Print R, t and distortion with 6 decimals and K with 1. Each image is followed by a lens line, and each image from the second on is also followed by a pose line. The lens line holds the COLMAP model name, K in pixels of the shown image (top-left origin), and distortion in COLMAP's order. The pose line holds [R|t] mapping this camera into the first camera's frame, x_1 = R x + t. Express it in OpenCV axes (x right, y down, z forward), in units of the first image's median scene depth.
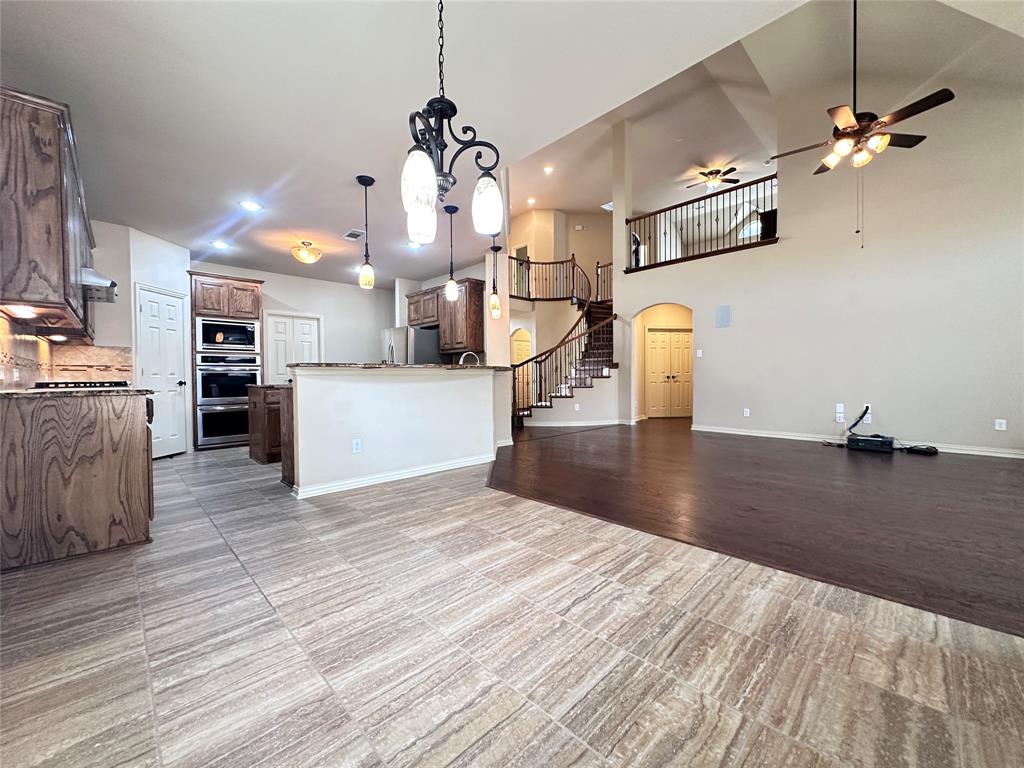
lens RADIAL K [[409.8, 0, 512.0], [0, 409.8, 384.0], [0, 0, 1]] dist [-0.001109, 0.000219]
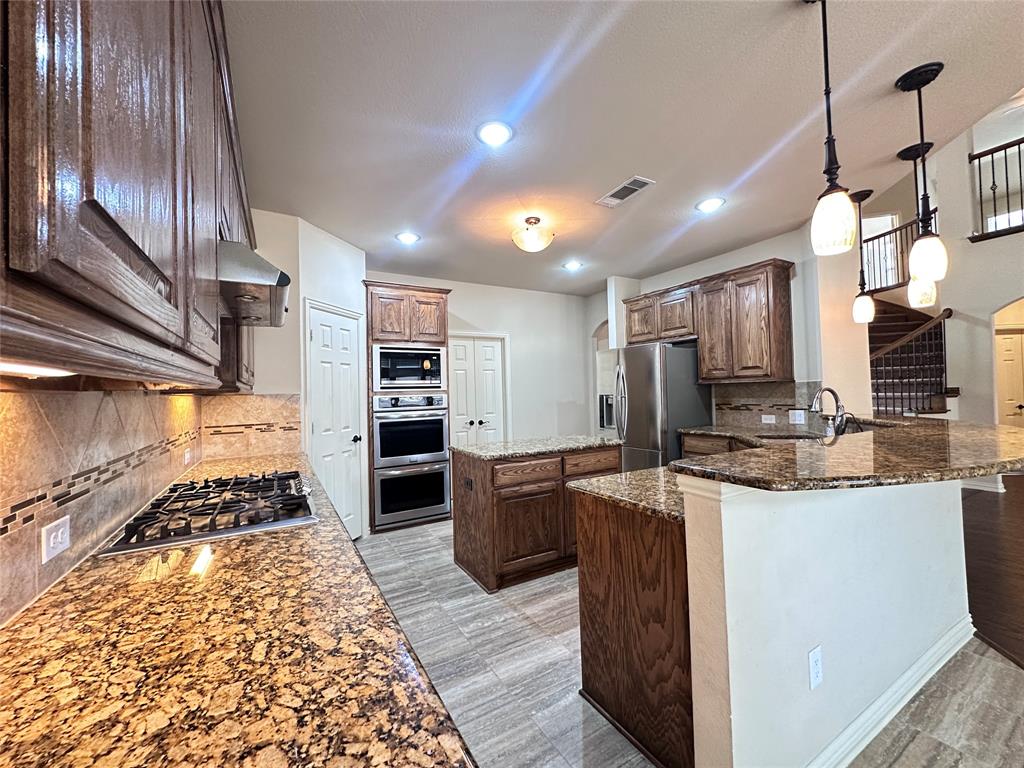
lens RADIAL K [[409.8, 0, 512.0], [0, 409.8, 384.0], [0, 0, 1]] dist [-0.001109, 0.000219]
pose [[0.969974, -0.019086, -0.242459, -0.363365], [0.011076, 0.999348, -0.034360, -0.066502], [0.242957, 0.030642, 0.969553, 0.367021]]
